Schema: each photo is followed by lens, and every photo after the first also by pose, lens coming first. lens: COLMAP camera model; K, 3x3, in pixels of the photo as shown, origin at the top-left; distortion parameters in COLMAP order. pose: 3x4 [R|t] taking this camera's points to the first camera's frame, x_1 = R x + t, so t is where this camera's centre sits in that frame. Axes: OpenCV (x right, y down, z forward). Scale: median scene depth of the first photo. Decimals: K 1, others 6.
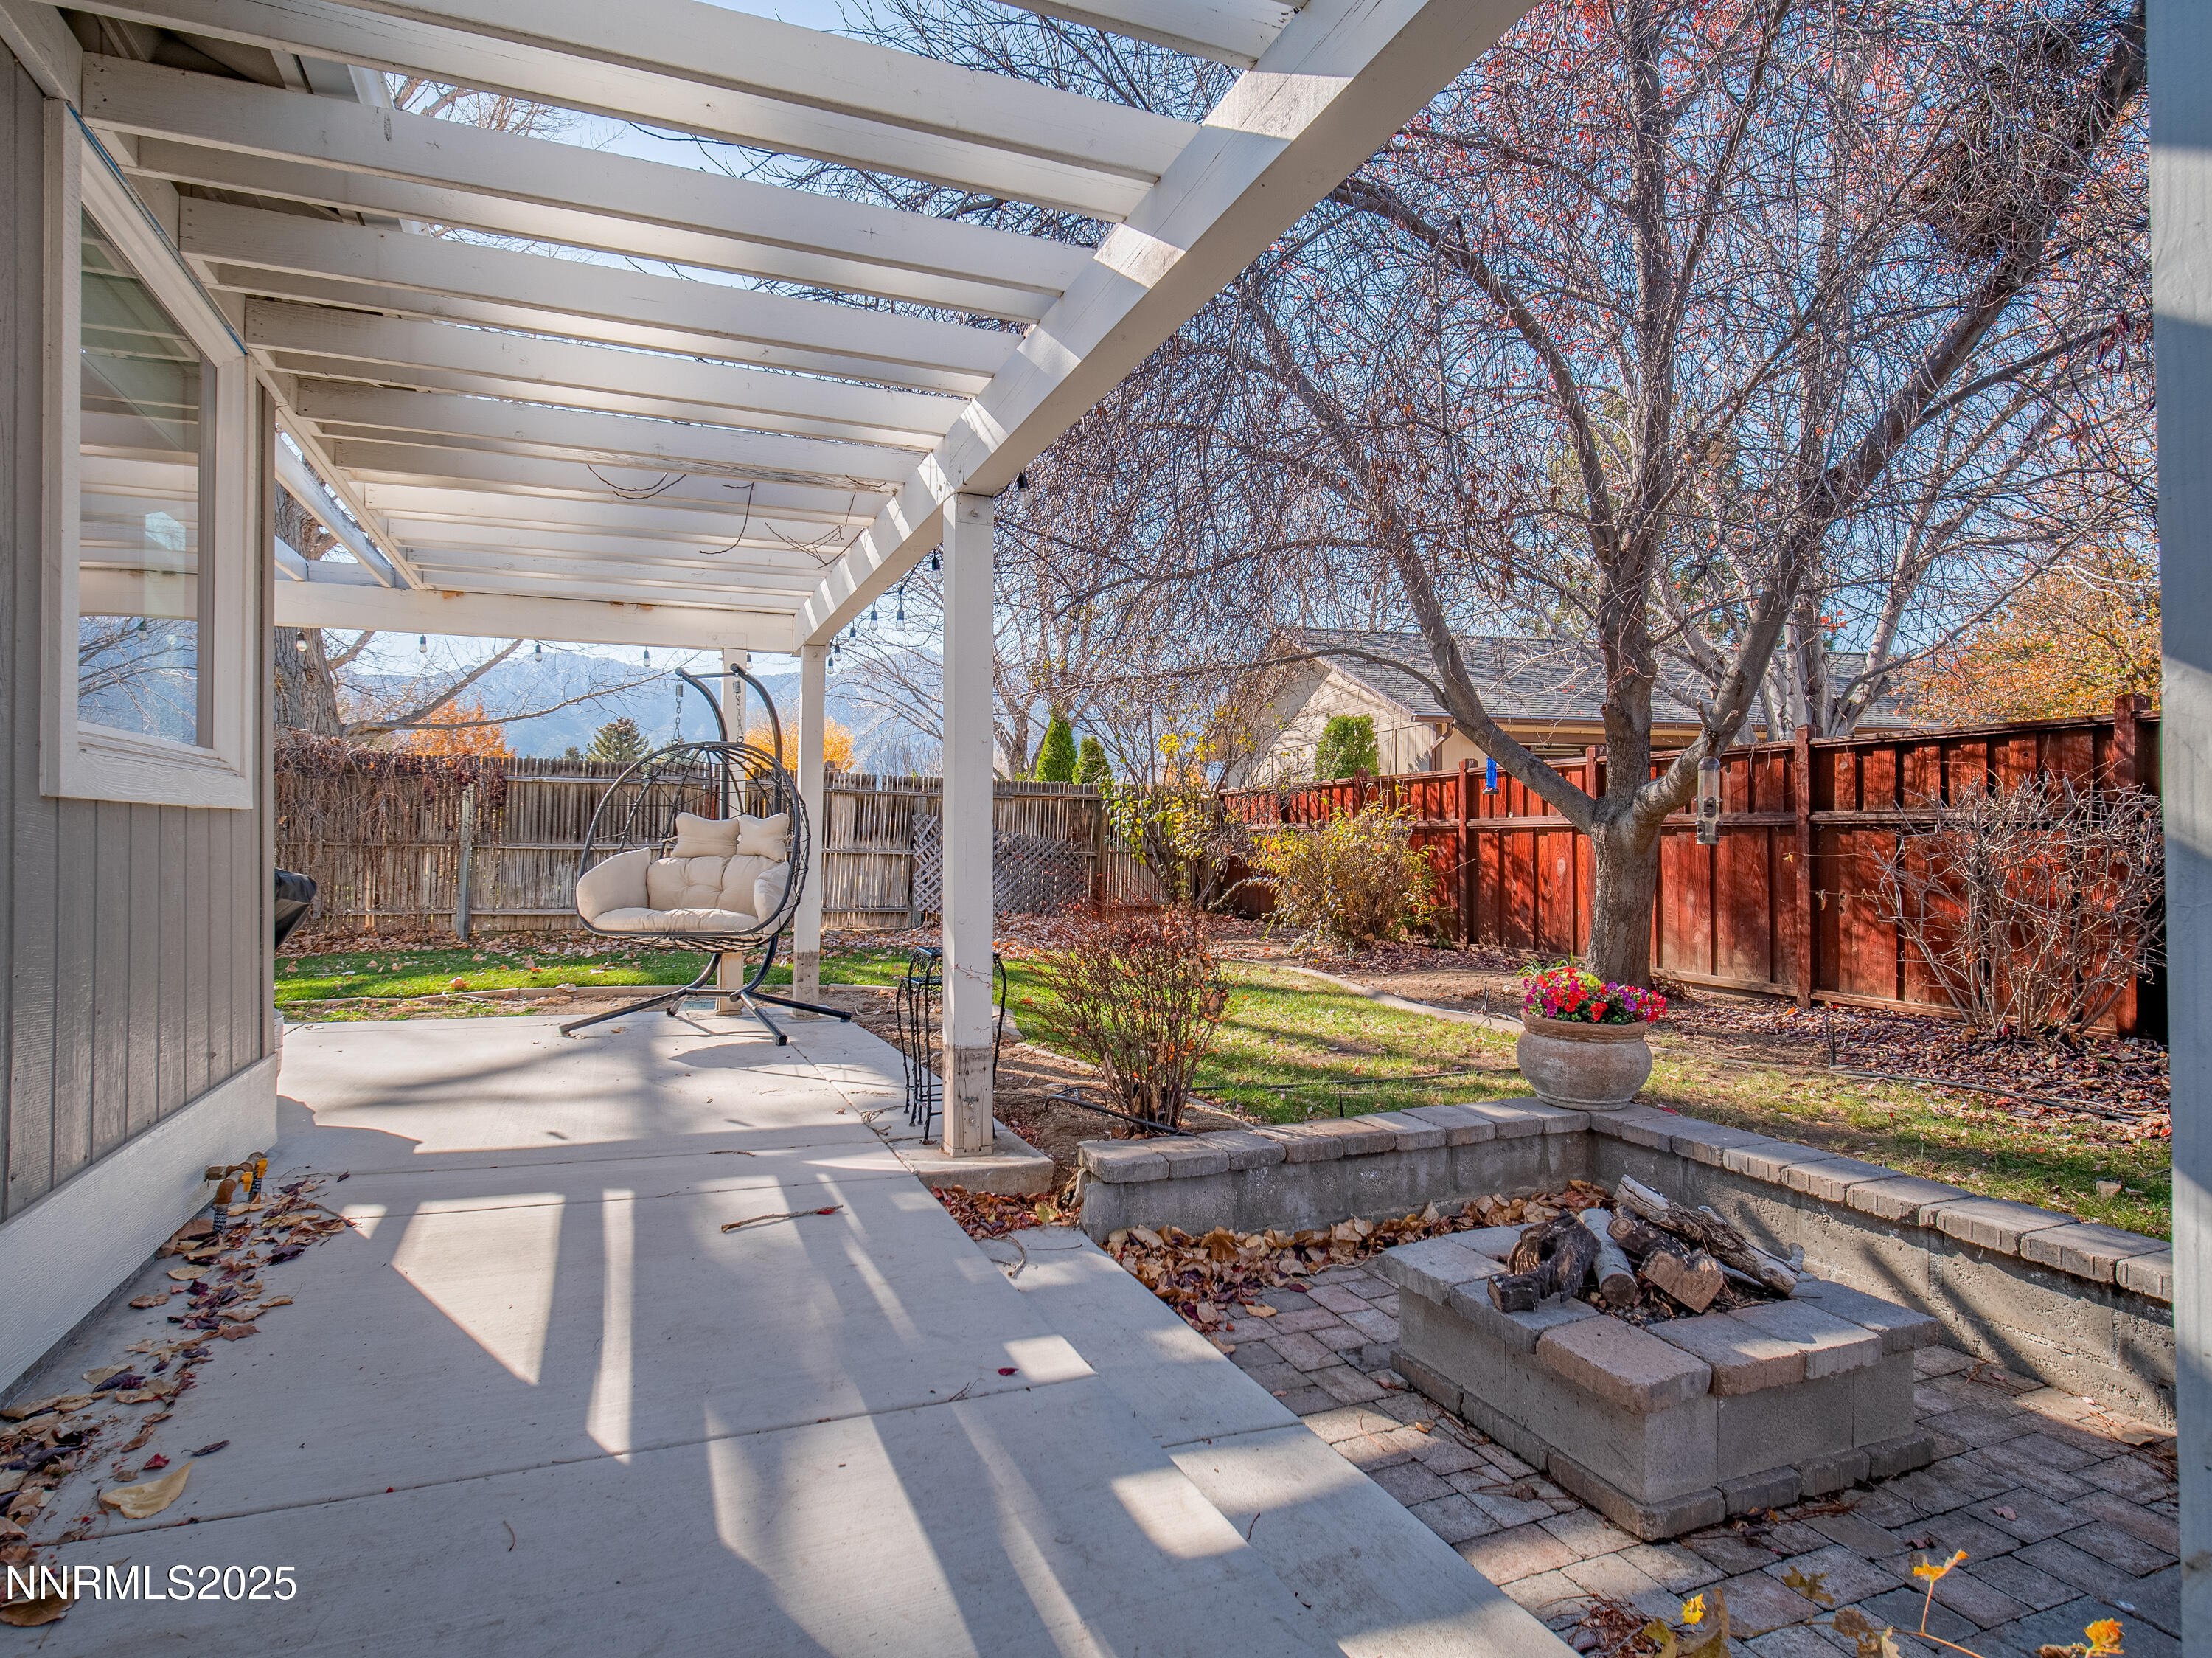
lens RADIAL K [[1221.0, 0, 1095.0], [0, 1221.0, 821.7], [0, 0, 1]] dist [0.000615, -0.000279]
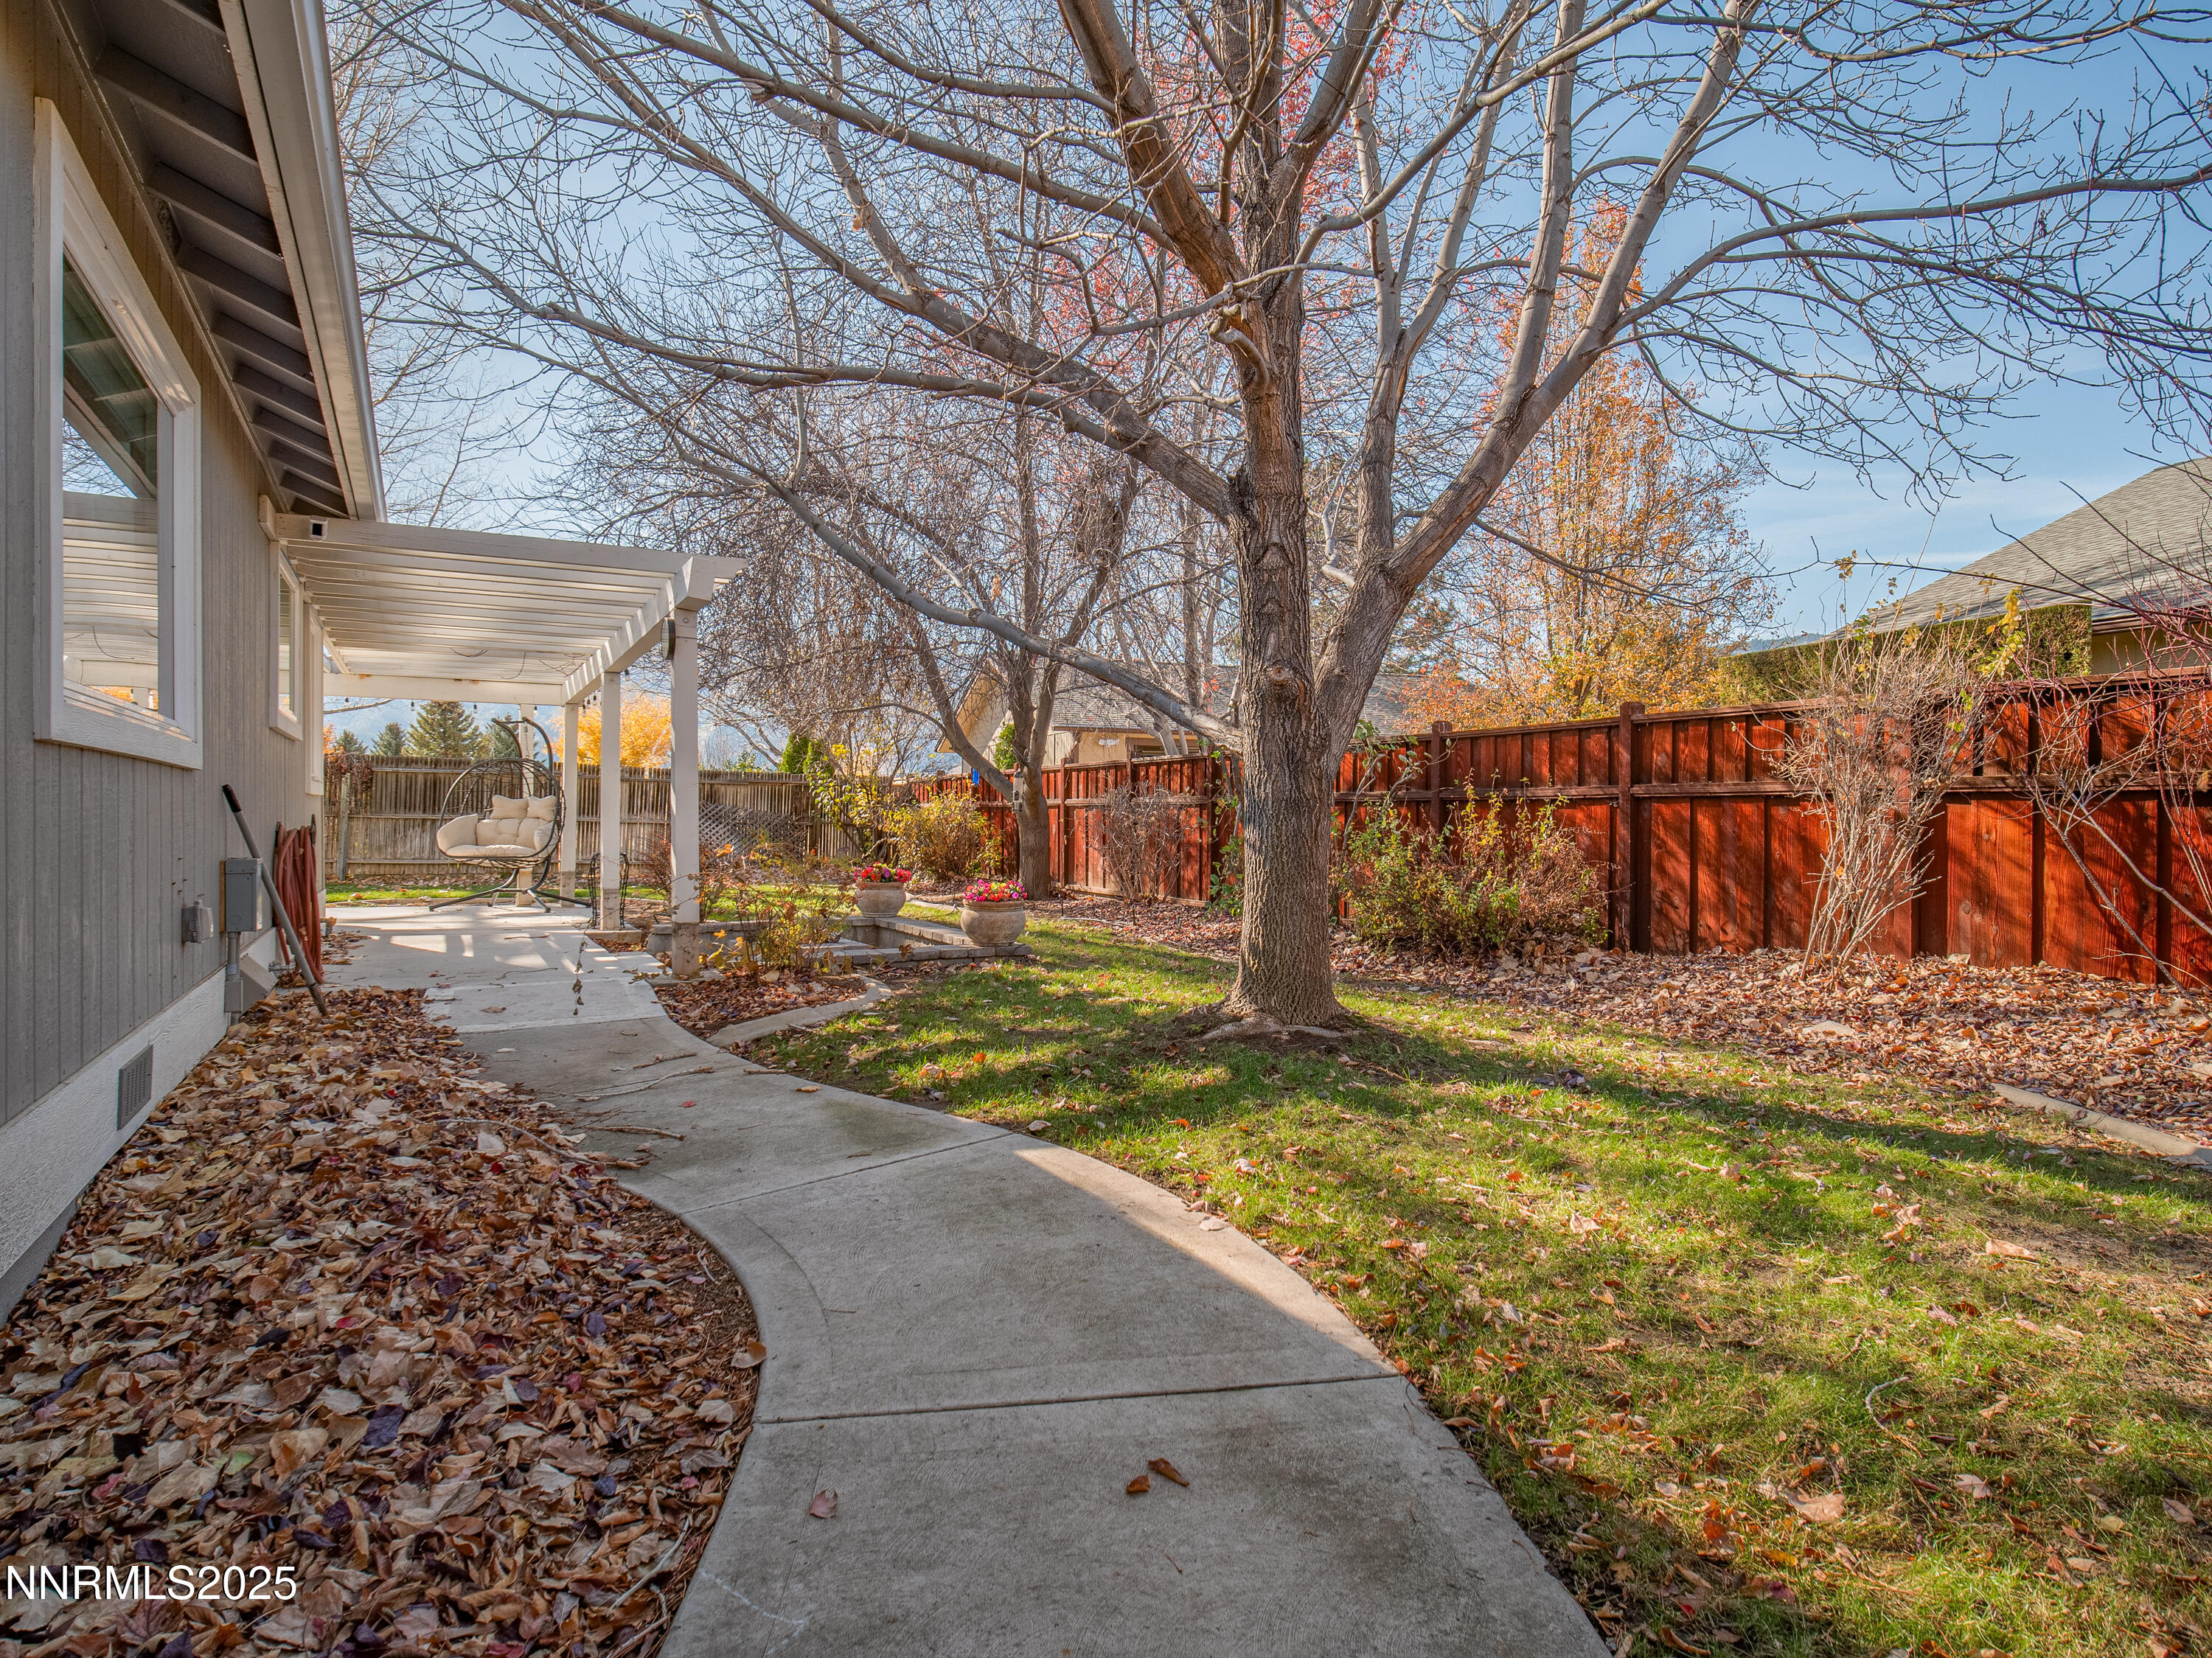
lens RADIAL K [[1220.8, 0, 1095.0], [0, 1220.8, 821.7], [0, 0, 1]] dist [0.000615, -0.000279]
pose [[0.992441, 0.004851, 0.122629, 0.338664], [-0.007404, 0.999765, 0.020368, -0.011394], [-0.122502, -0.021122, 0.992244, -0.955862]]
